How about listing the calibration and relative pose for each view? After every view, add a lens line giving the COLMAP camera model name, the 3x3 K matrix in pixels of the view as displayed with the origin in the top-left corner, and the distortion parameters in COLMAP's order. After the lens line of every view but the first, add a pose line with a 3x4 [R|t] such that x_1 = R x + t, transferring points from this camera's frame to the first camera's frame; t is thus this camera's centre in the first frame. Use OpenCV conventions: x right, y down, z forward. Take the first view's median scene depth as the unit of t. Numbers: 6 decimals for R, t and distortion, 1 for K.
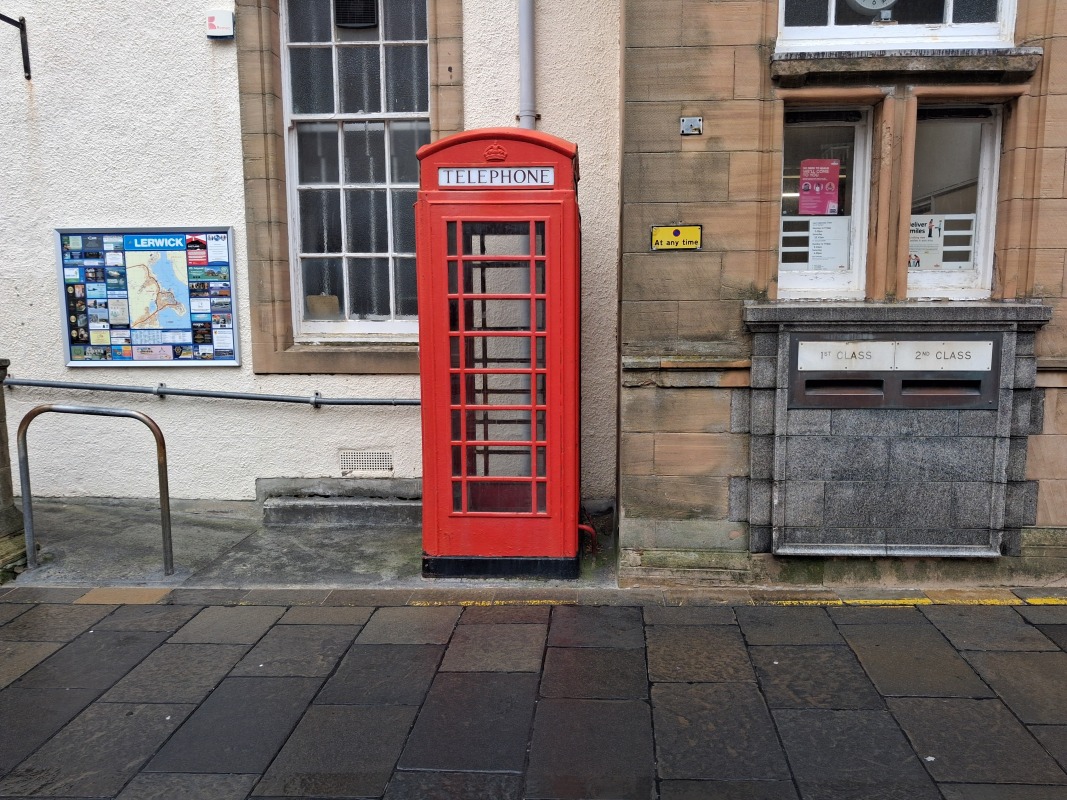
lens RADIAL K [[830.6, 0, 550.2], [0, 830.6, 415.3], [0, 0, 1]] dist [0.062580, -0.110195]
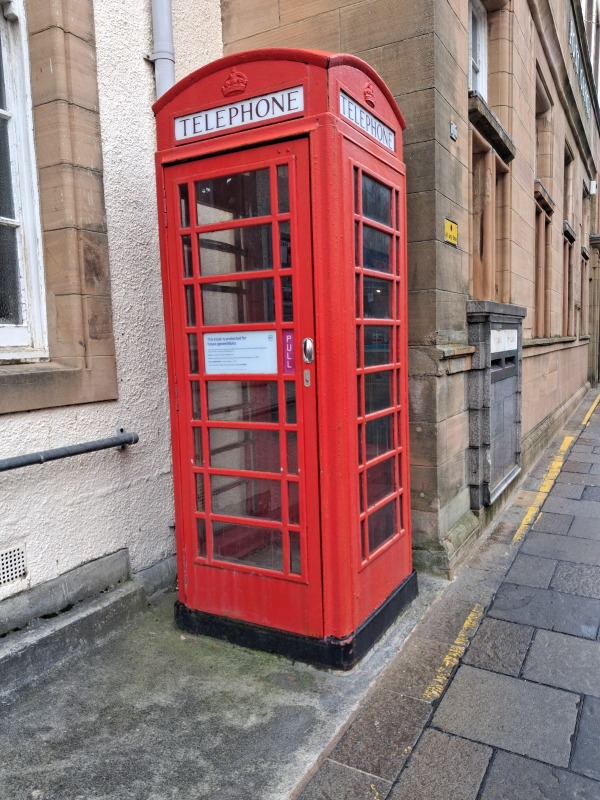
lens RADIAL K [[626.6, 0, 290.7], [0, 626.6, 409.4], [0, 0, 1]] dist [-0.006690, -0.002391]
pose [[0.436784, -0.105043, 0.893412, -0.626987], [0.153612, 0.987281, 0.040979, -0.050900], [-0.886354, 0.119340, 0.447364, 0.793314]]
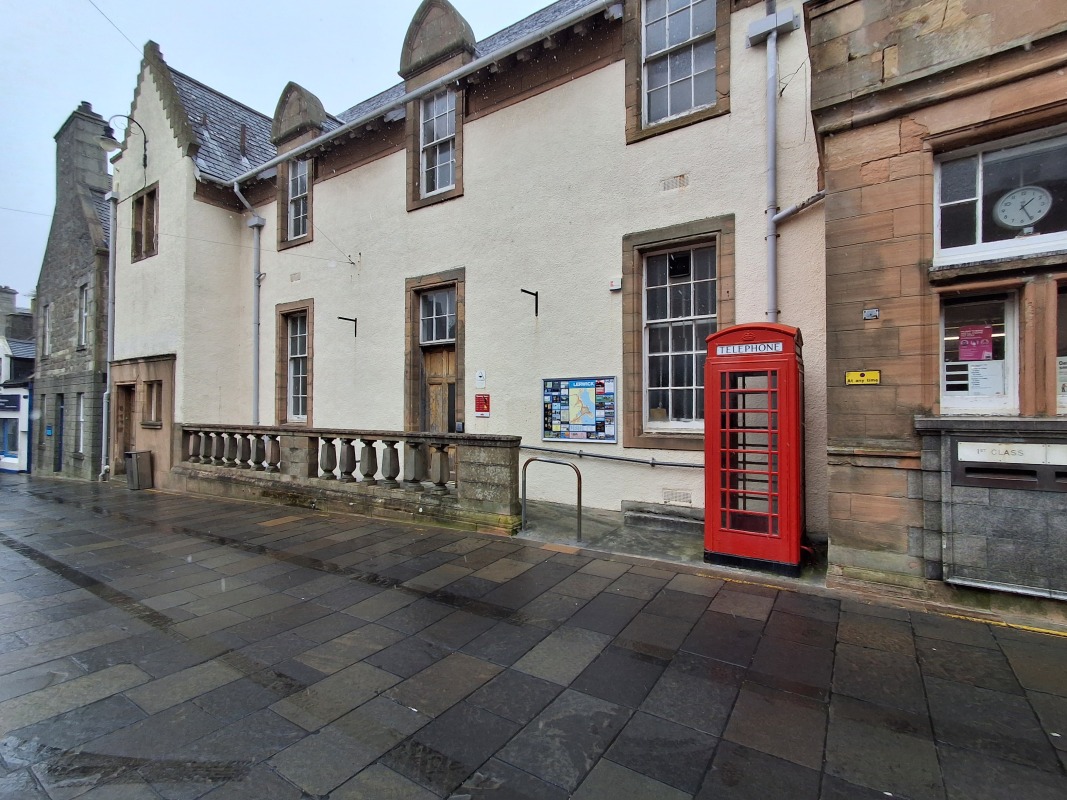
lens RADIAL K [[485.8, 0, 539.2], [0, 485.8, 402.8], [0, 0, 1]] dist [-0.011805, 0.012192]
pose [[0.869011, -0.002885, -0.494784, 0.062480], [-0.067703, 0.989884, -0.124682, 0.004409], [0.490138, 0.141849, 0.860025, -0.151057]]
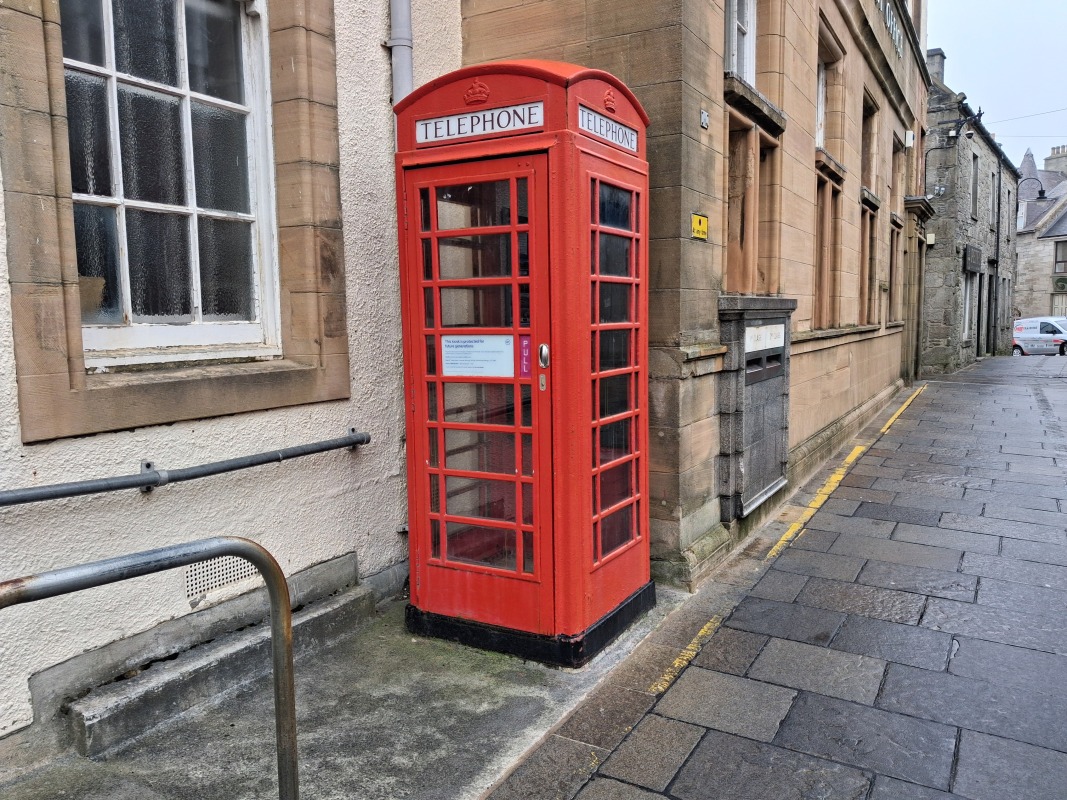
lens RADIAL K [[835.8, 0, 533.5], [0, 835.8, 400.0], [0, 0, 1]] dist [-0.006690, -0.002391]
pose [[0.436296, -0.091829, 0.895105, -0.800350], [0.137034, 0.989956, 0.034766, -0.064300], [-0.889307, 0.107492, 0.444497, 0.700488]]
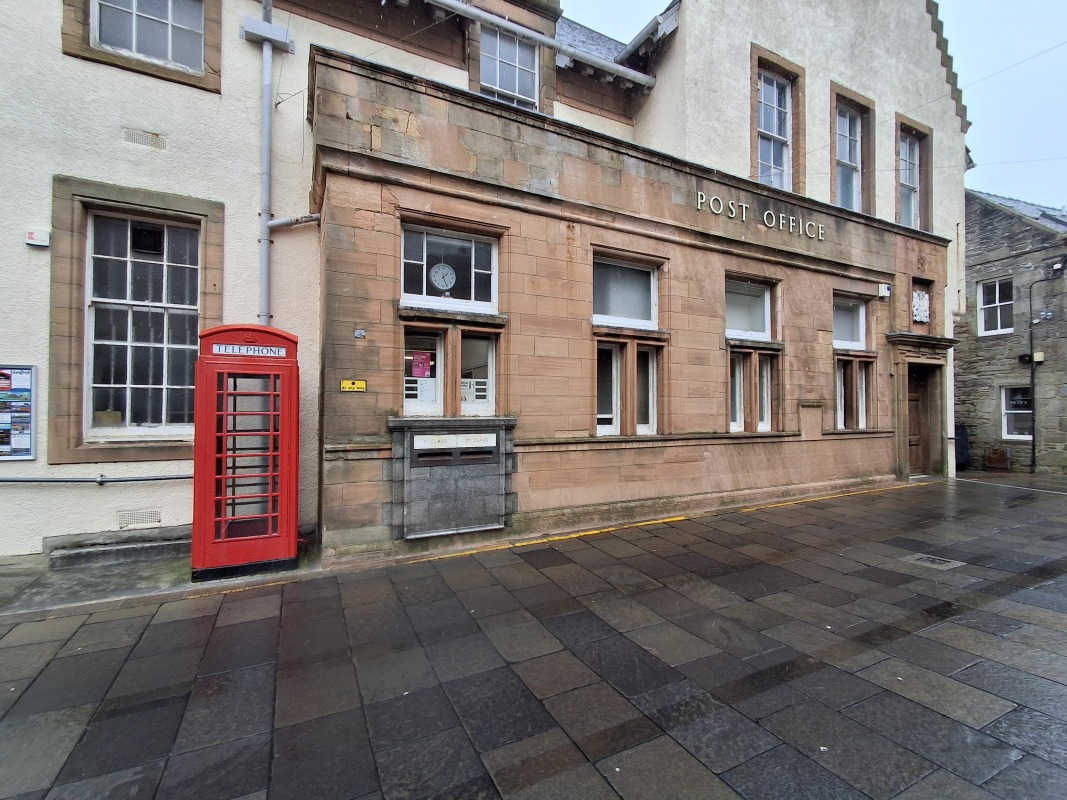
lens RADIAL K [[489.1, 0, 539.5], [0, 489.1, 401.4], [0, 0, 1]] dist [0.012794, -0.012895]
pose [[0.862997, 0.014383, 0.505004, -0.055945], [0.062787, 0.988792, -0.135458, 0.014831], [-0.501292, 0.148607, 0.852422, -0.227042]]
